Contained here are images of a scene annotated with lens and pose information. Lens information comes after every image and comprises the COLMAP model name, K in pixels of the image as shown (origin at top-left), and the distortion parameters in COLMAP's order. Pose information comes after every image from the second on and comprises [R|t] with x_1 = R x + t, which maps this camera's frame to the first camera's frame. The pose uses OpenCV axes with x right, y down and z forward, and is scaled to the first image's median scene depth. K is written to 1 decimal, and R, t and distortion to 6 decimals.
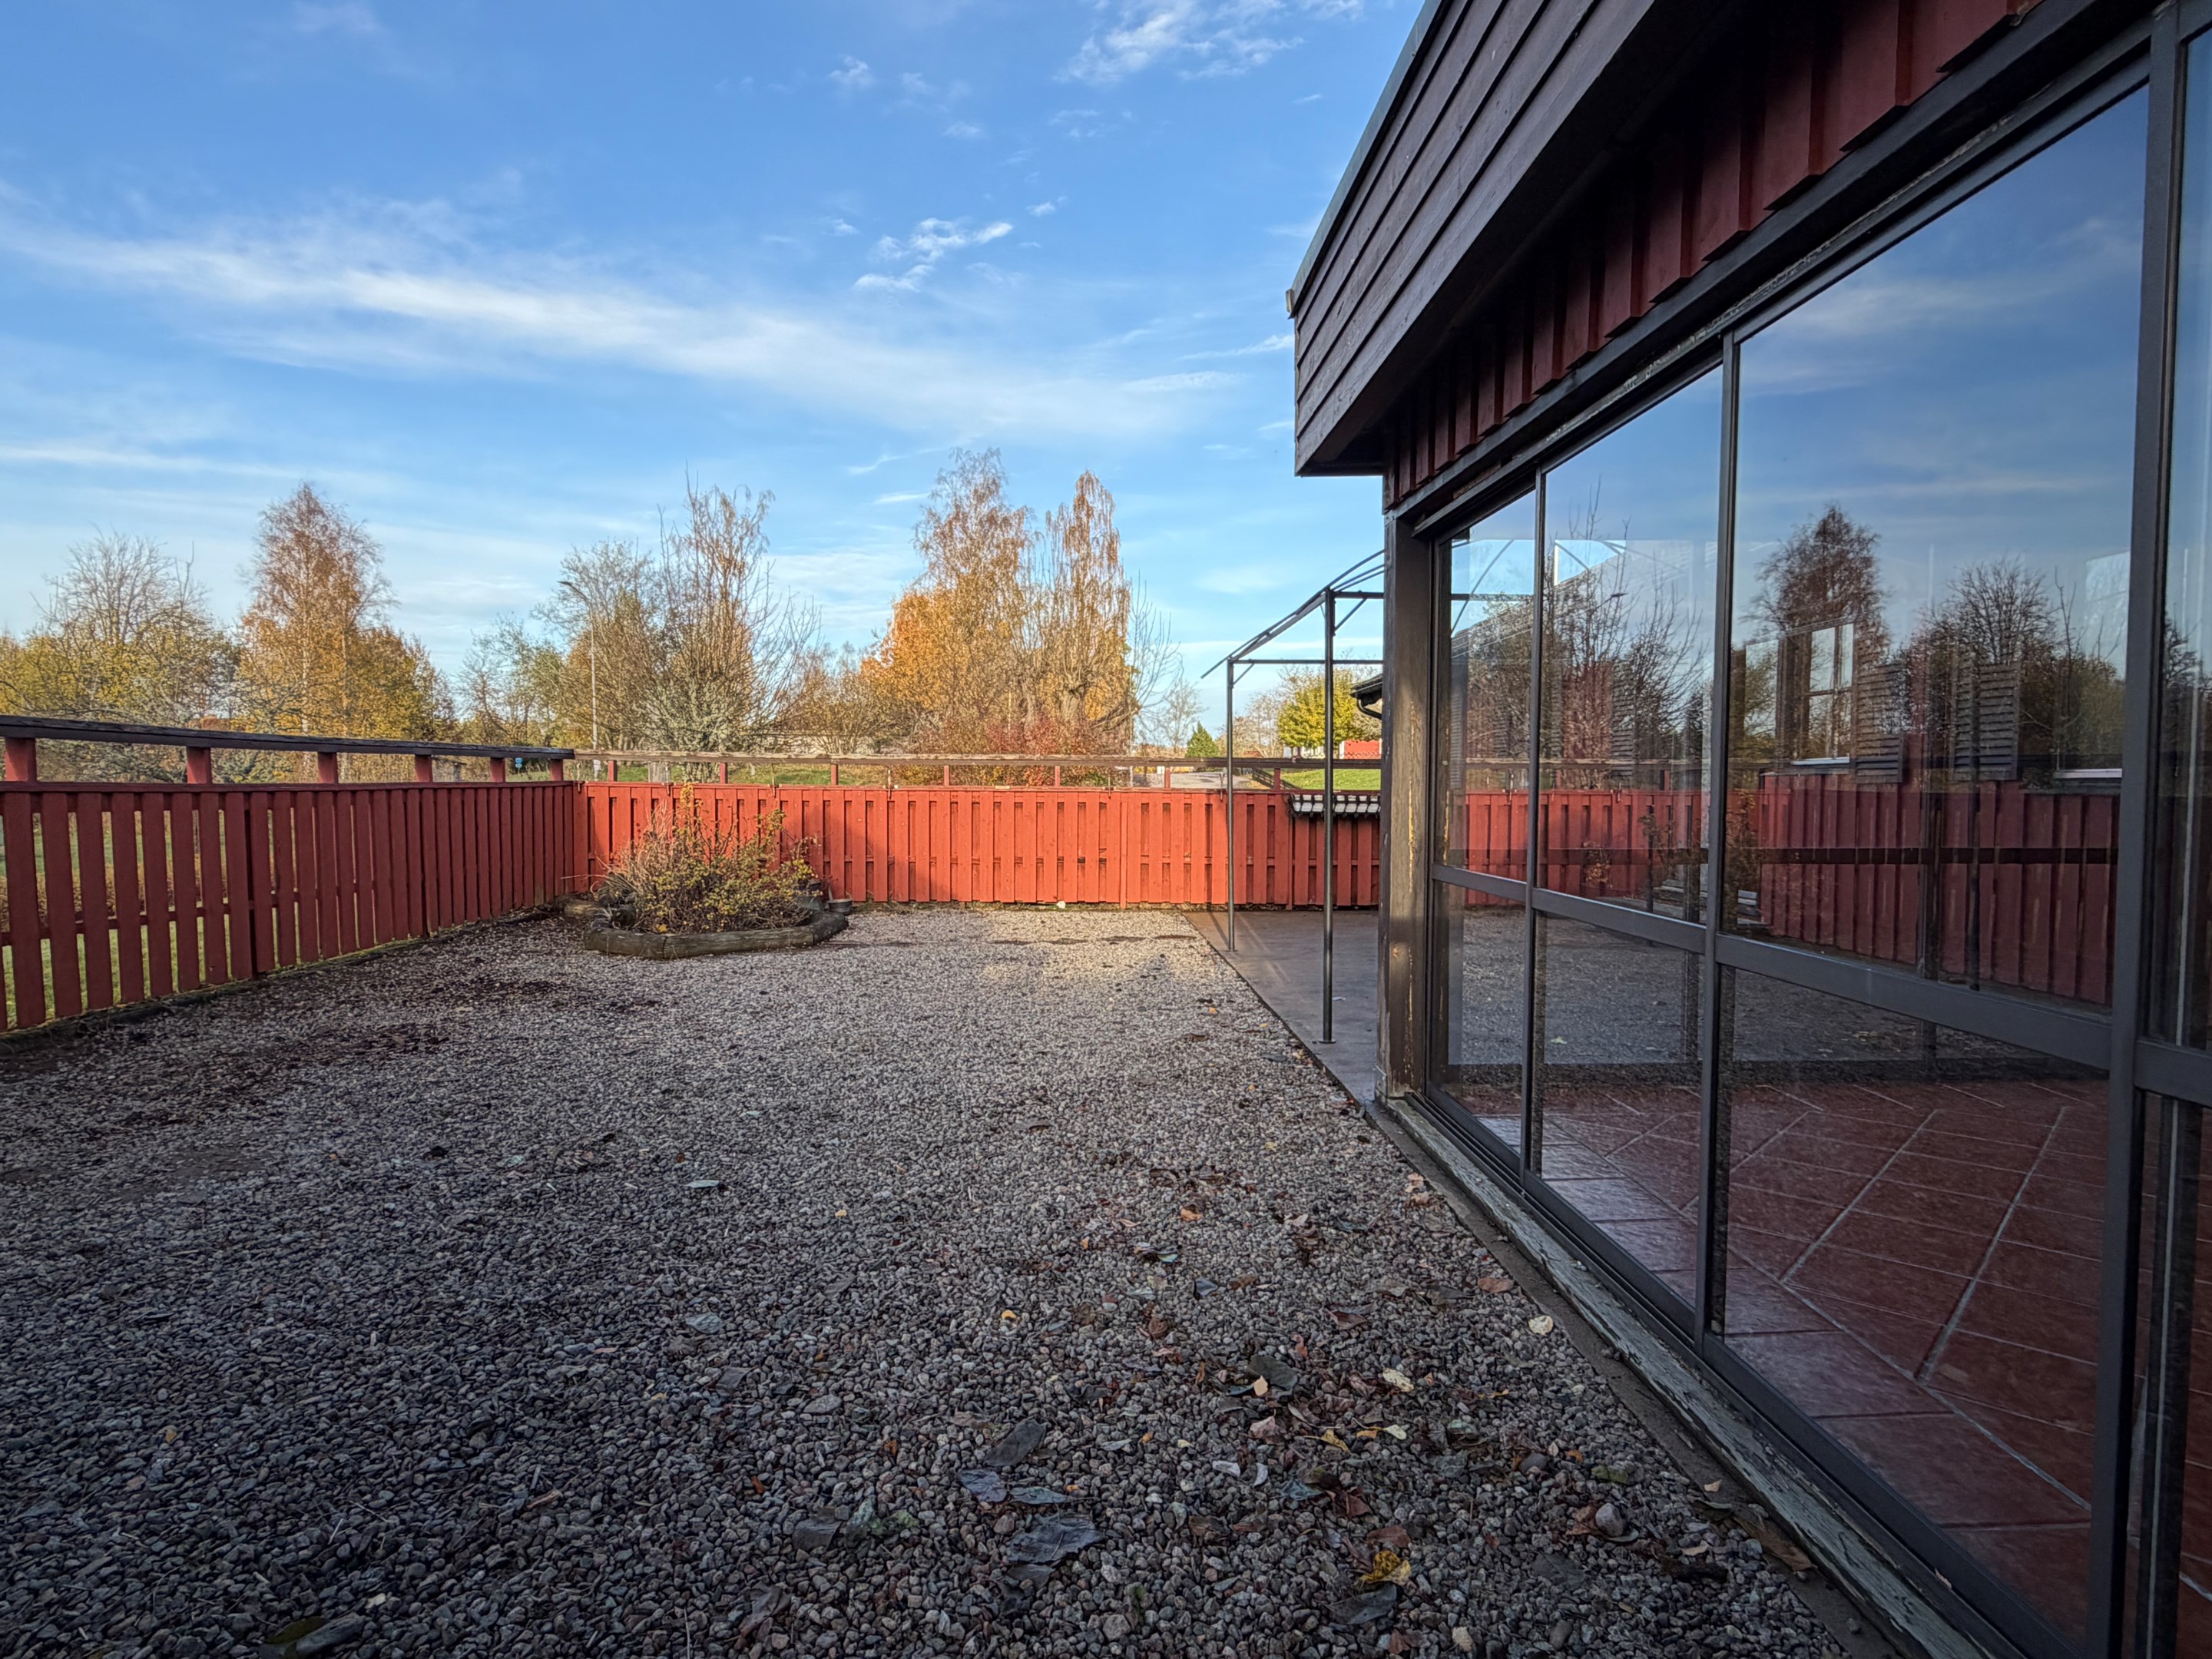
lens RADIAL K [[1226.7, 0, 1106.0], [0, 1226.7, 829.5], [0, 0, 1]] dist [-0.001076, -0.000069]
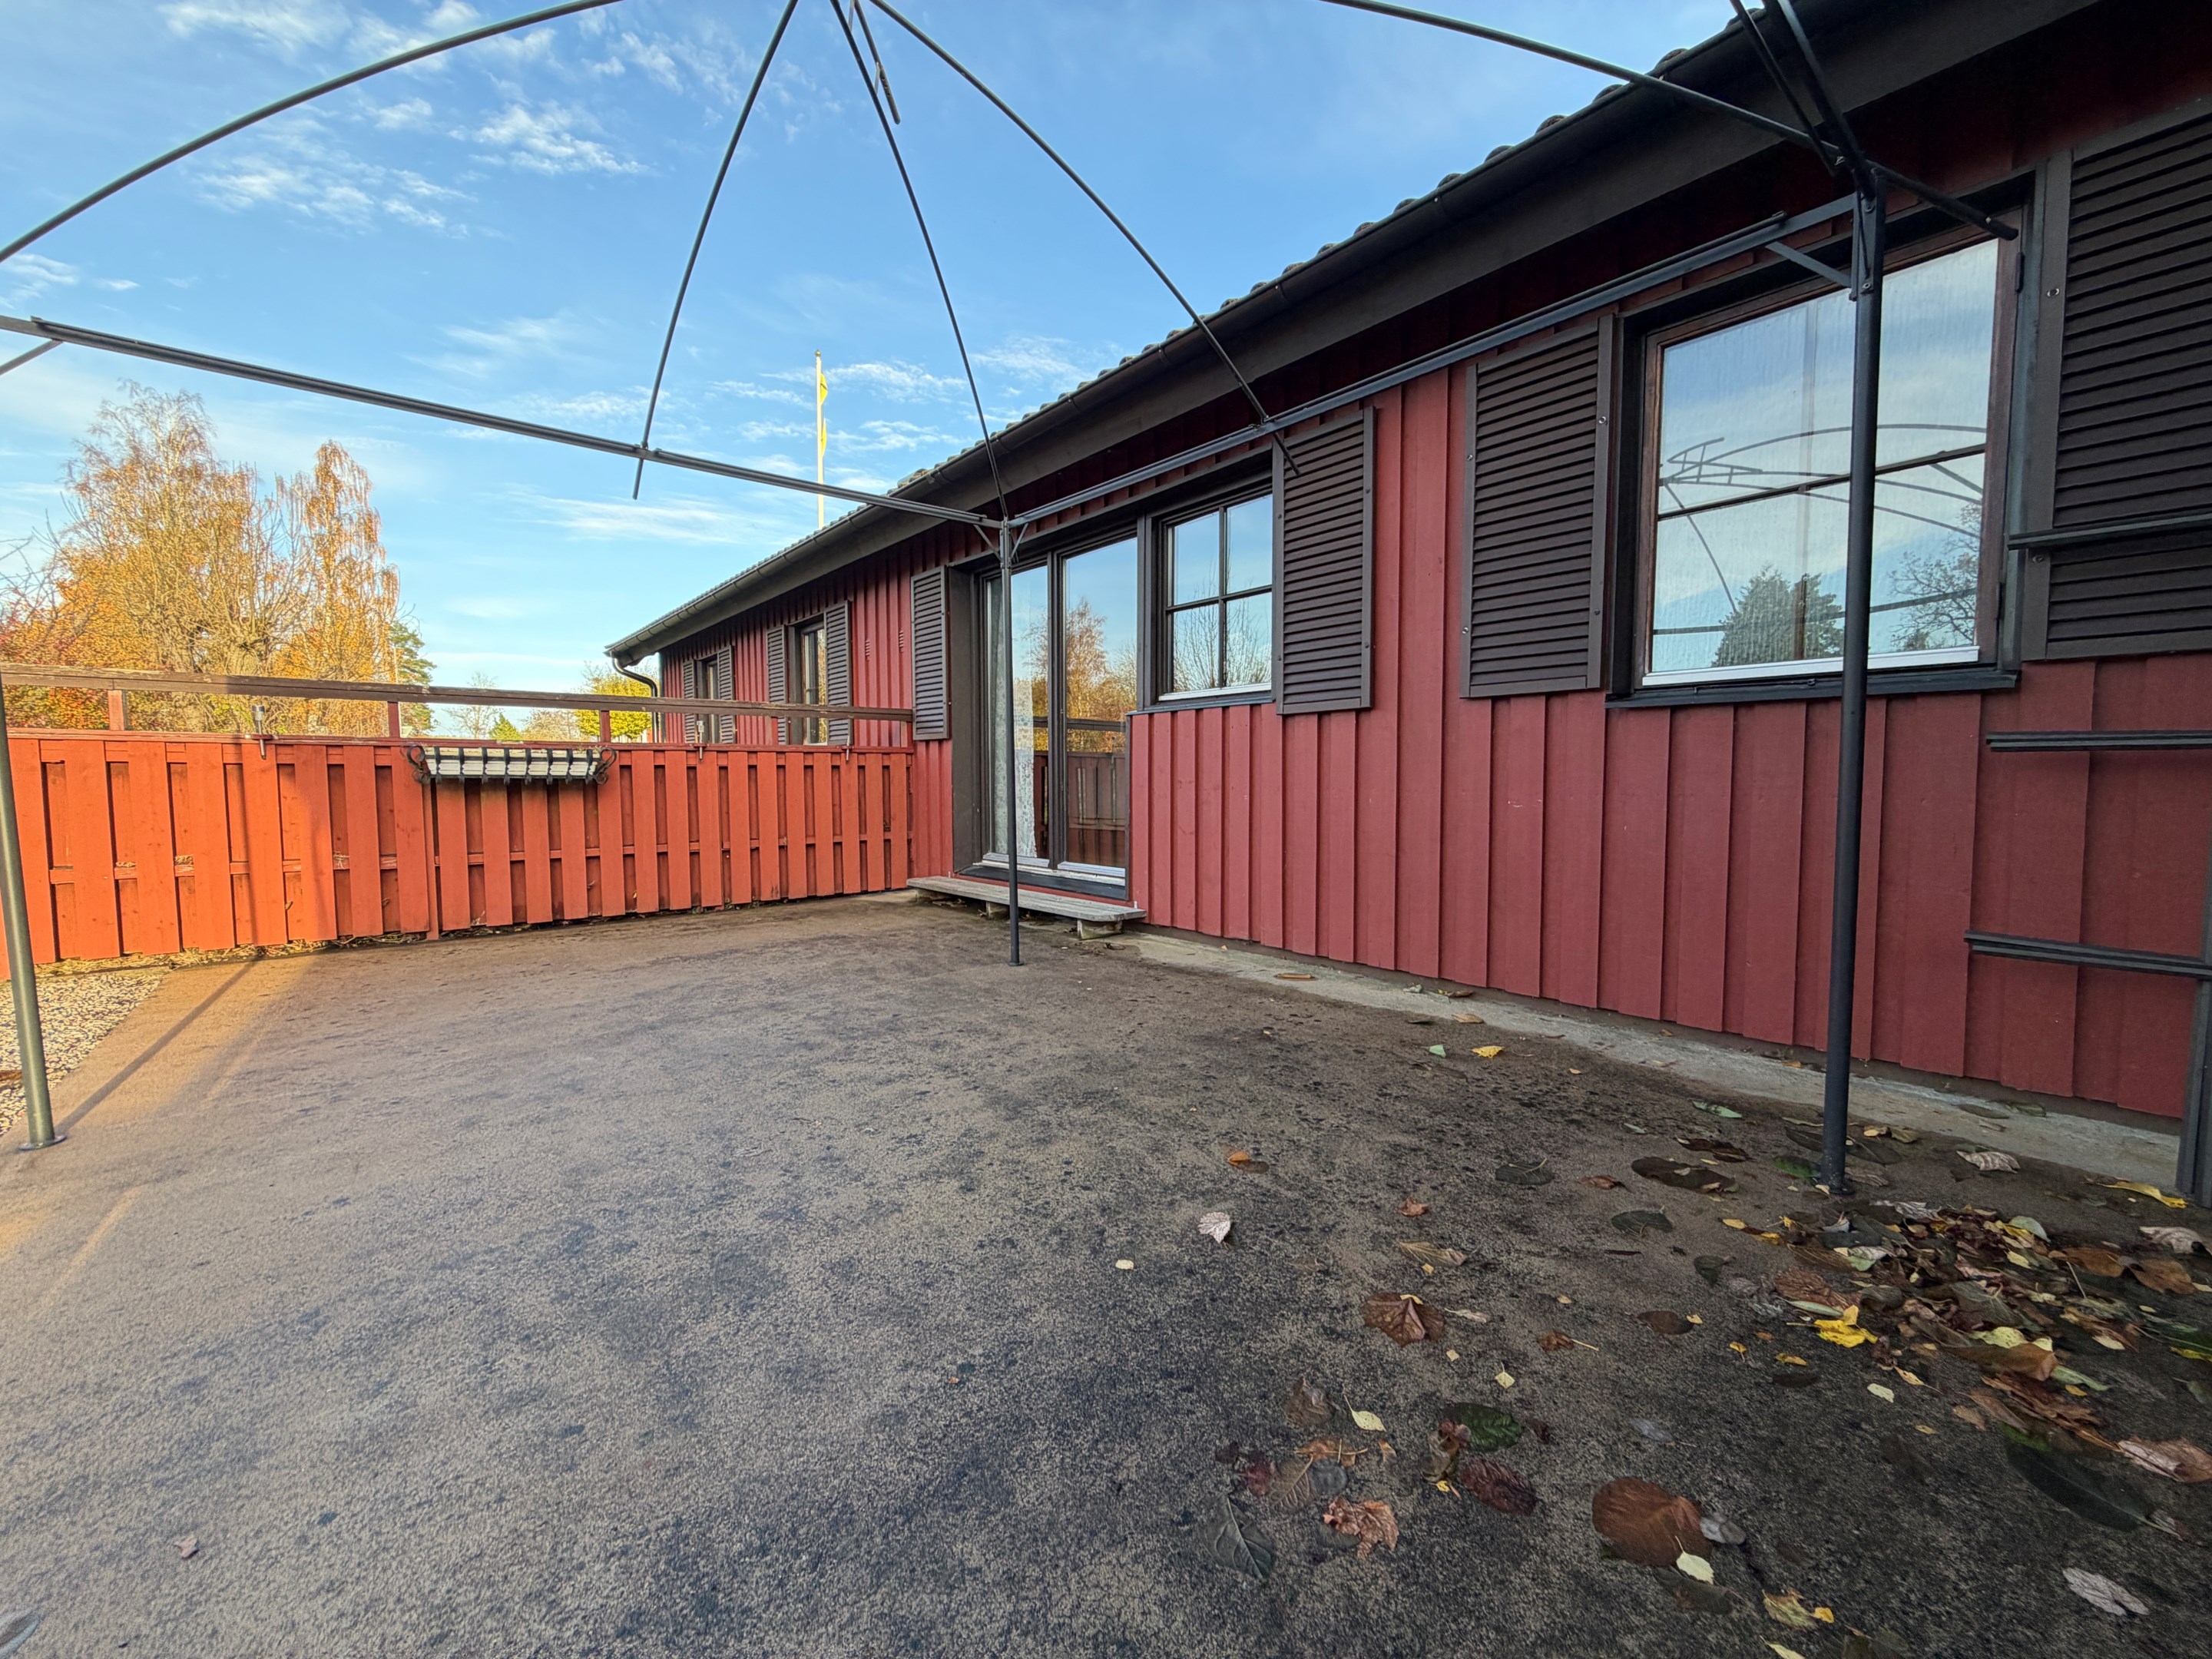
lens RADIAL K [[895.3, 0, 1106.0], [0, 895.3, 829.5], [0, 0, 1]] dist [-0.001828, -0.000296]
pose [[0.790838, -0.045434, 0.610337, 0.144874], [0.027682, 0.998876, 0.038489, 0.003745], [-0.611399, -0.013543, 0.791206, 0.451922]]
